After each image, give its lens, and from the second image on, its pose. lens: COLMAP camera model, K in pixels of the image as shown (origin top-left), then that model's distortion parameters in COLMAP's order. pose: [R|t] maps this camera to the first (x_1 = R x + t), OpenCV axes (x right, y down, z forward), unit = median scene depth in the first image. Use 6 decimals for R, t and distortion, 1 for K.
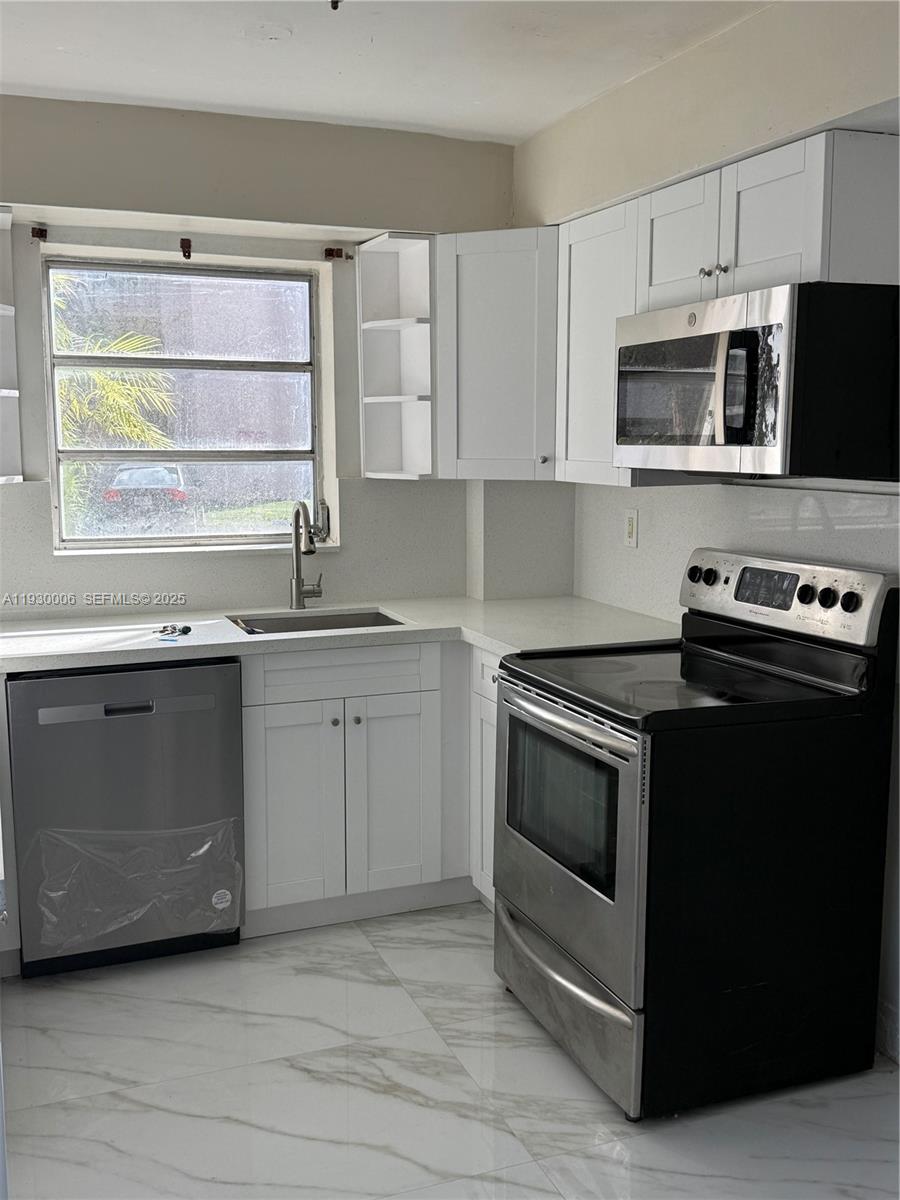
lens RADIAL K [[1188.4, 0, 447.2], [0, 1188.4, 588.7], [0, 0, 1]] dist [0.181093, -0.349970]
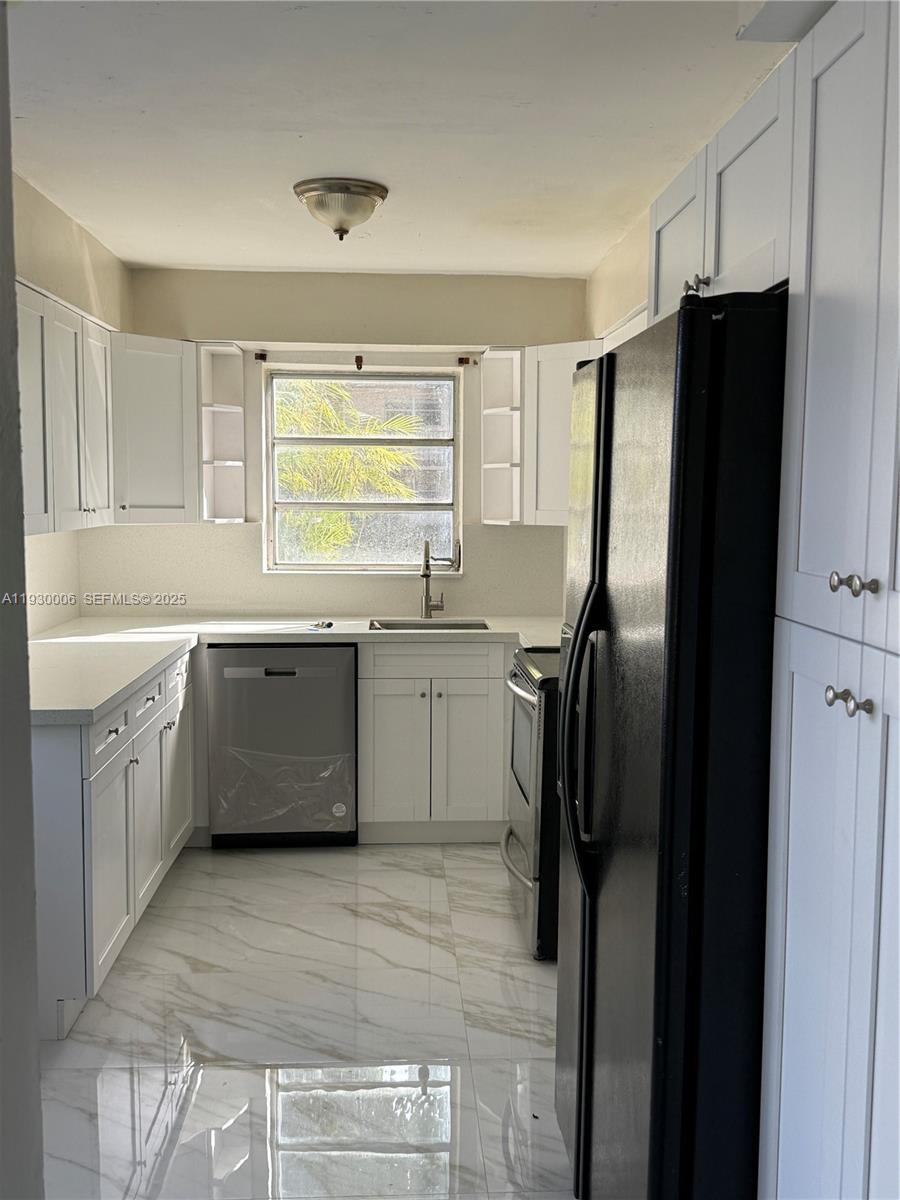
lens RADIAL K [[1202.7, 0, 450.0], [0, 1202.7, 600.0], [0, 0, 1]] dist [0.189968, 0.004911]
pose [[0.946854, 0.036248, -0.319614, 0.377890], [-0.048467, 0.998363, -0.030357, 0.040737], [0.317990, 0.044234, 0.947062, -0.334918]]
